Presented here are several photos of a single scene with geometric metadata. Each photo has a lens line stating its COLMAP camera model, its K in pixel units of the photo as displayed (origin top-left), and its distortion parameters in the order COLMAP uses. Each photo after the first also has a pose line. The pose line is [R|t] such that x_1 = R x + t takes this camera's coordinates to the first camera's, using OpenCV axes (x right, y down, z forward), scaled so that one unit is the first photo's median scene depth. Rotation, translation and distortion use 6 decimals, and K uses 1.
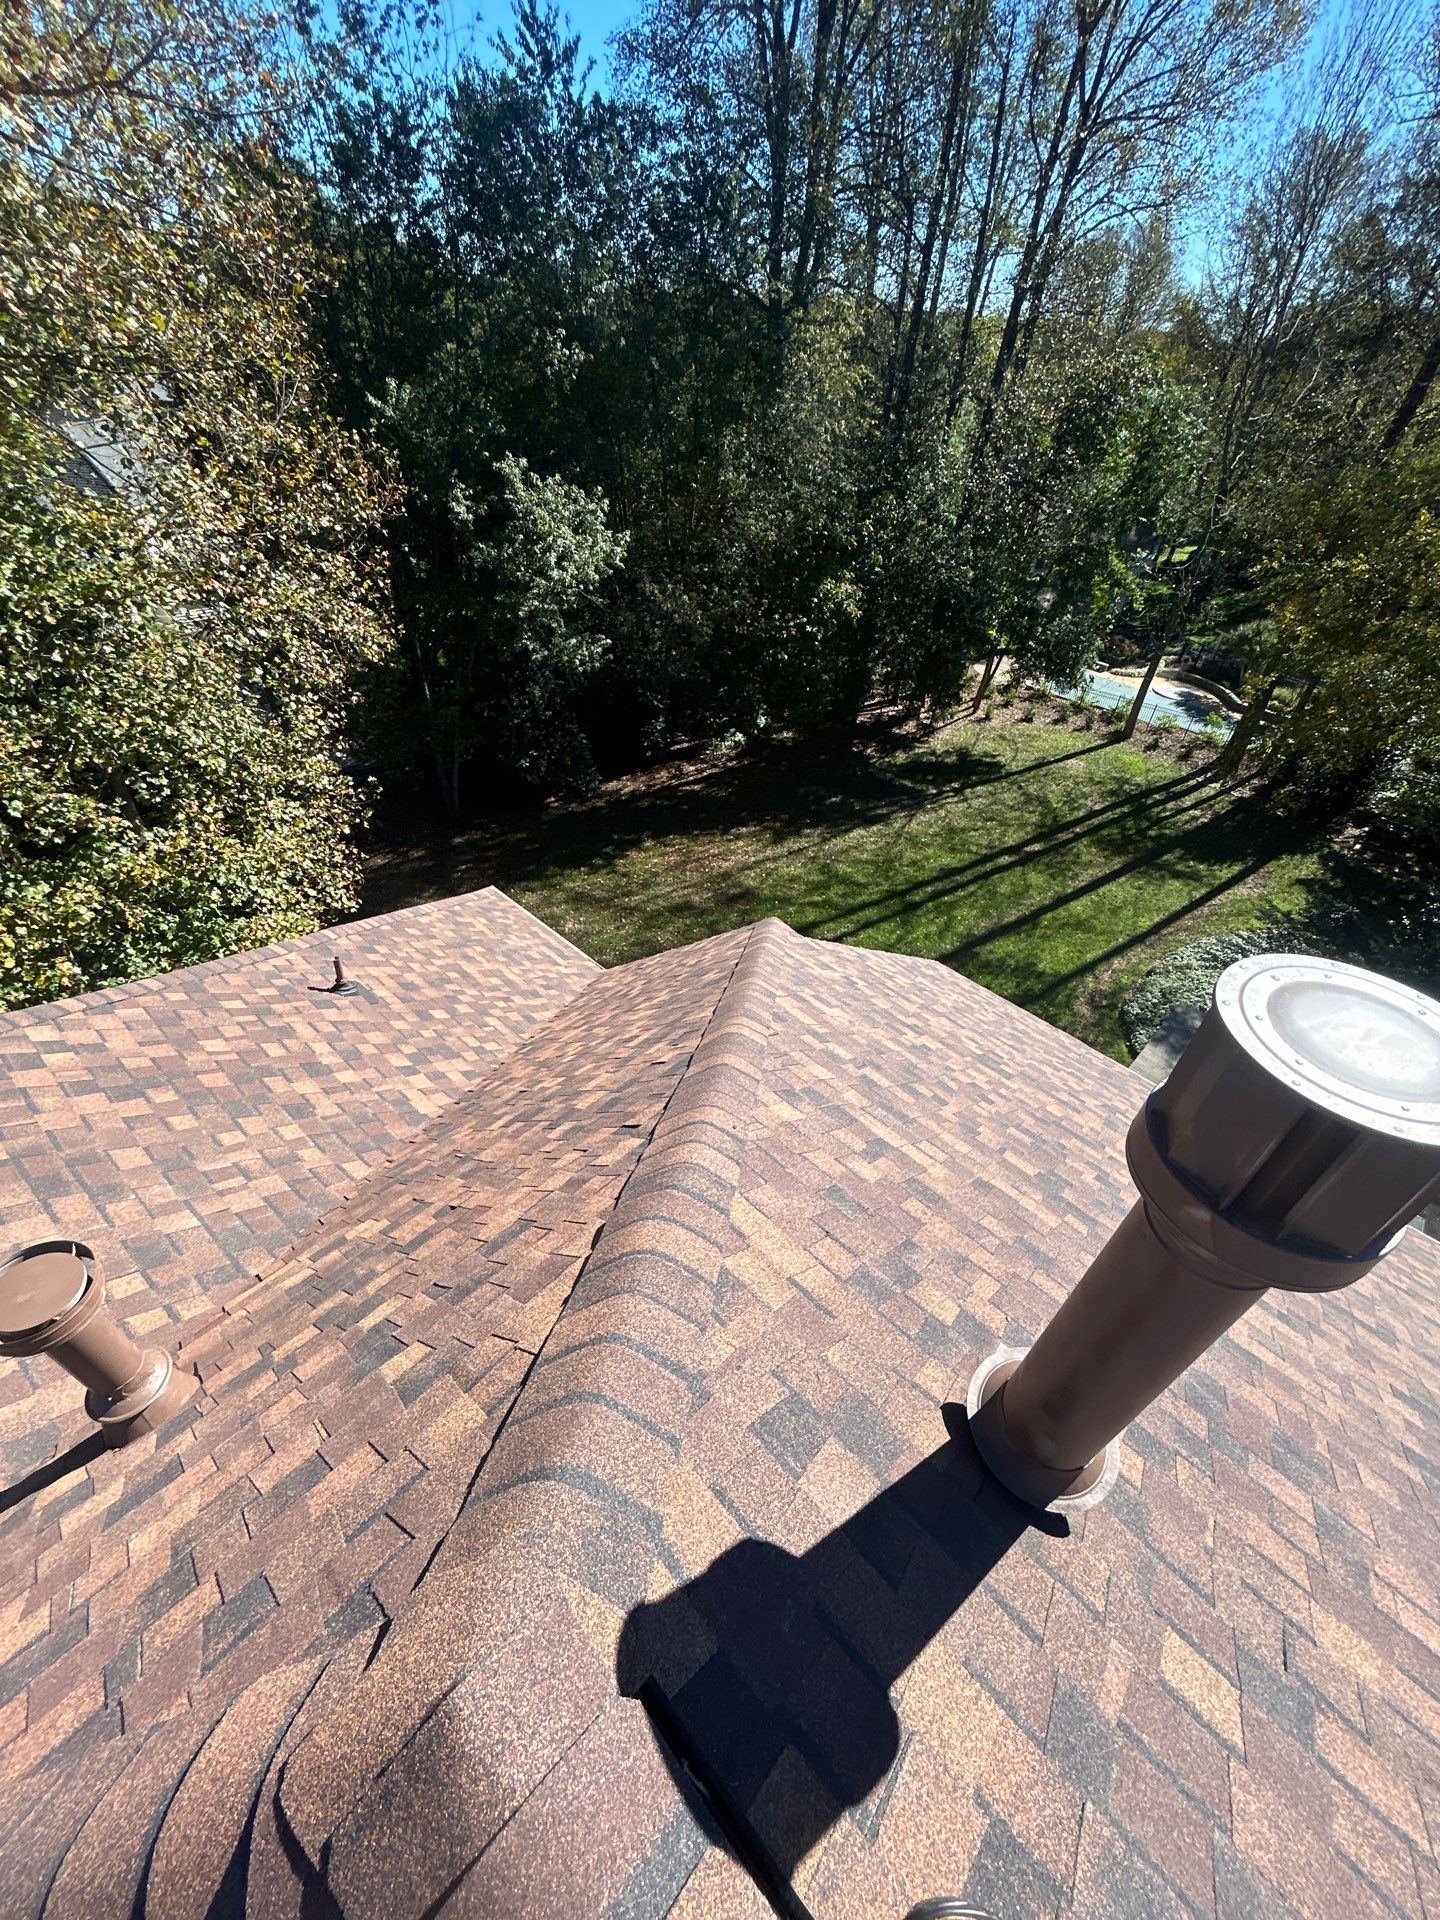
lens RADIAL K [[762.0, 0, 720.0], [0, 762.0, 960.0], [0, 0, 1]] dist [-0.001150, -0.000538]
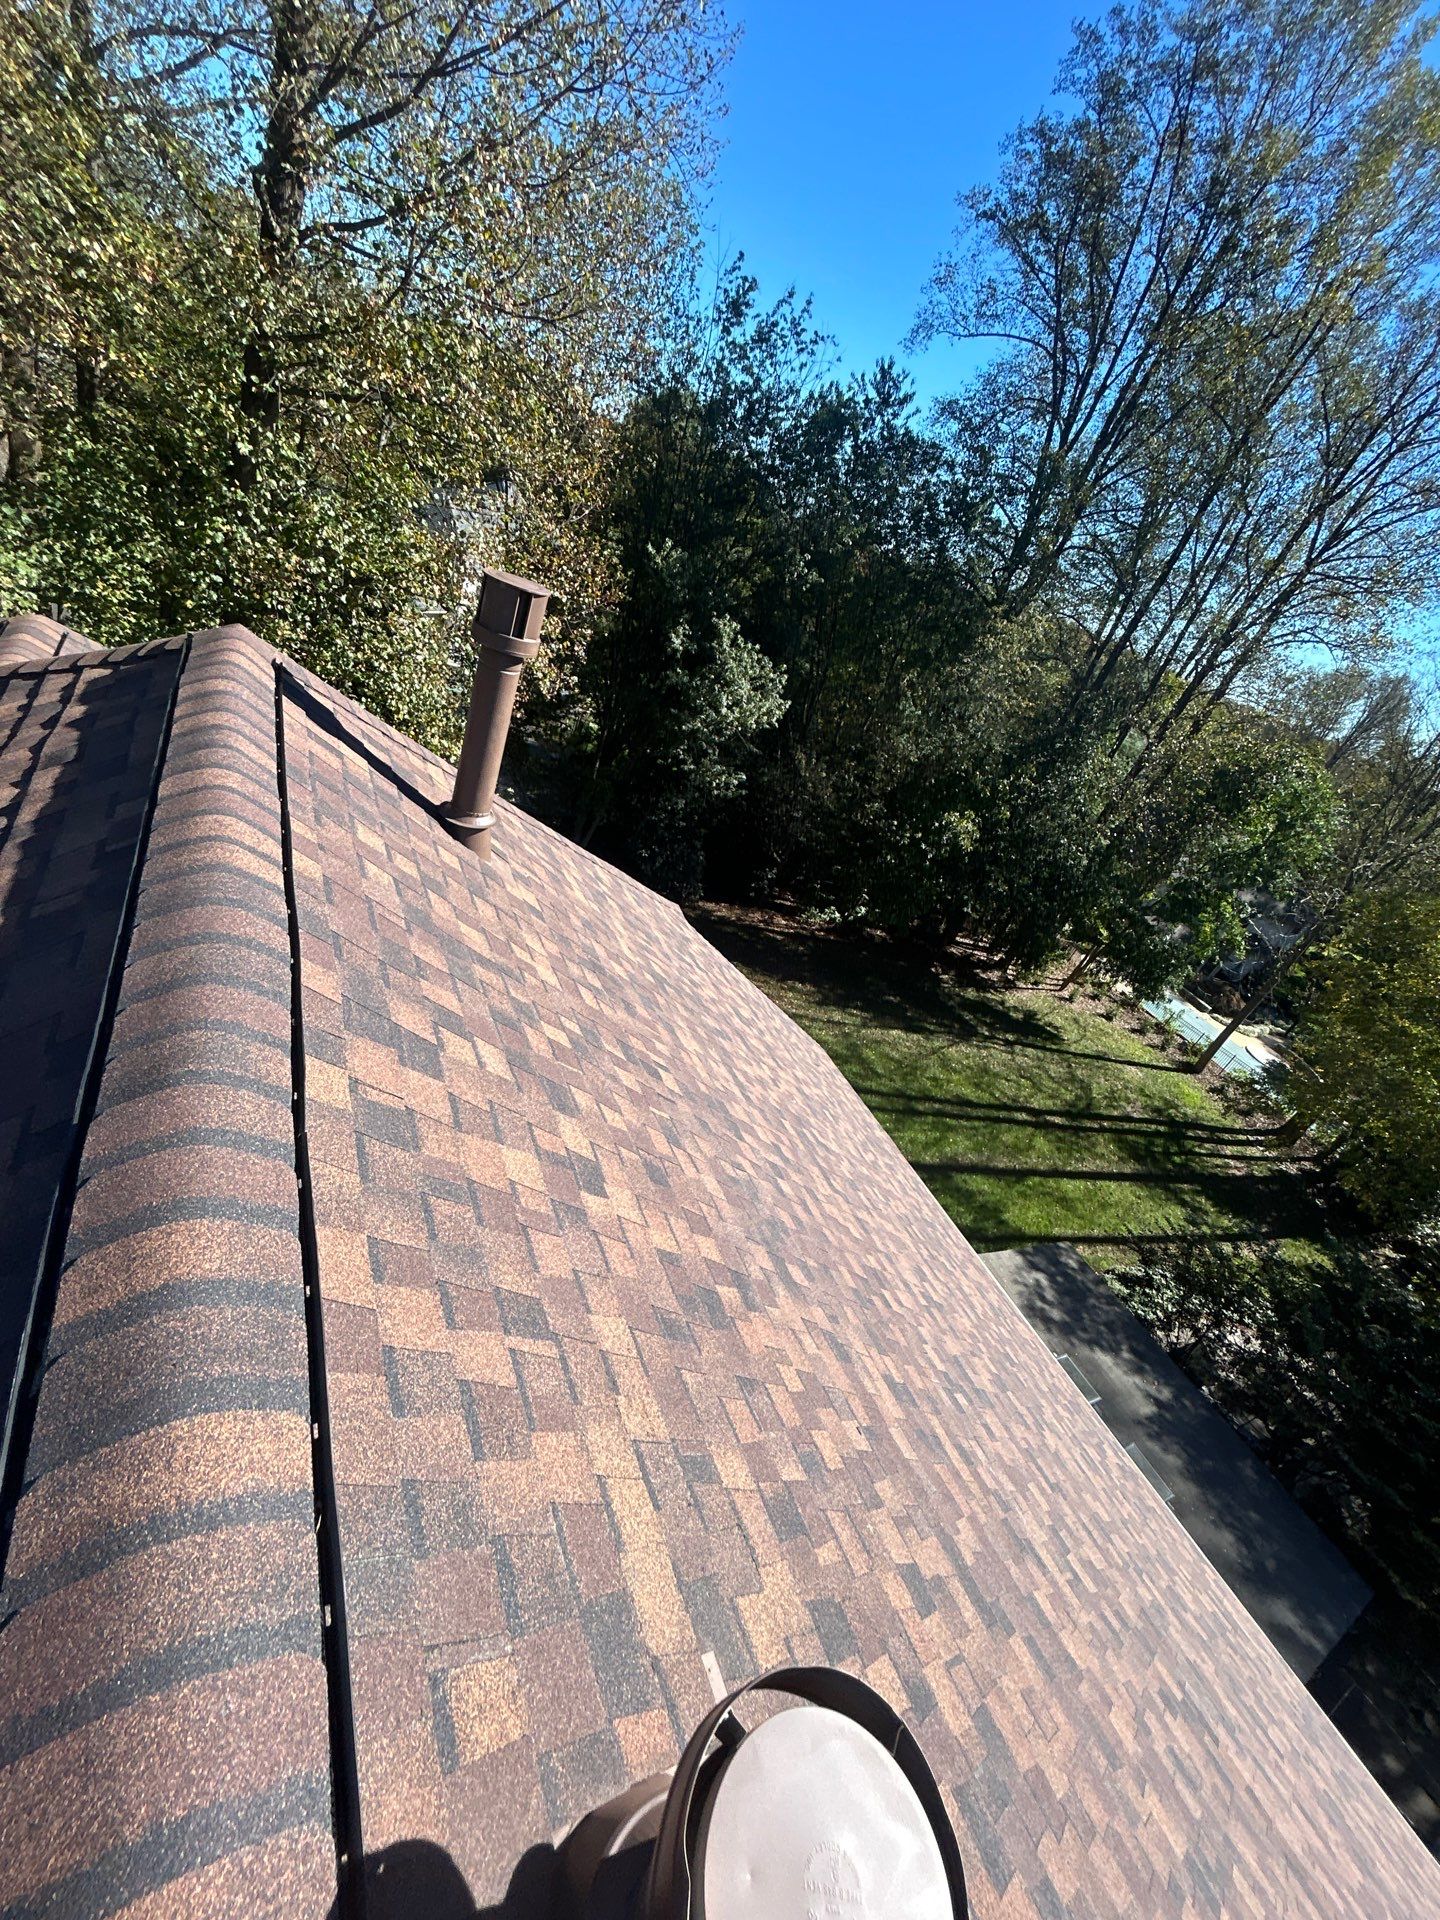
lens RADIAL K [[762.0, 0, 720.0], [0, 762.0, 960.0], [0, 0, 1]] dist [-0.001150, -0.000538]
pose [[0.900944, 0.405703, -0.153965, 0.083543], [-0.430222, 0.881440, -0.194868, 0.056146], [0.056653, 0.241804, 0.968670, -0.057312]]
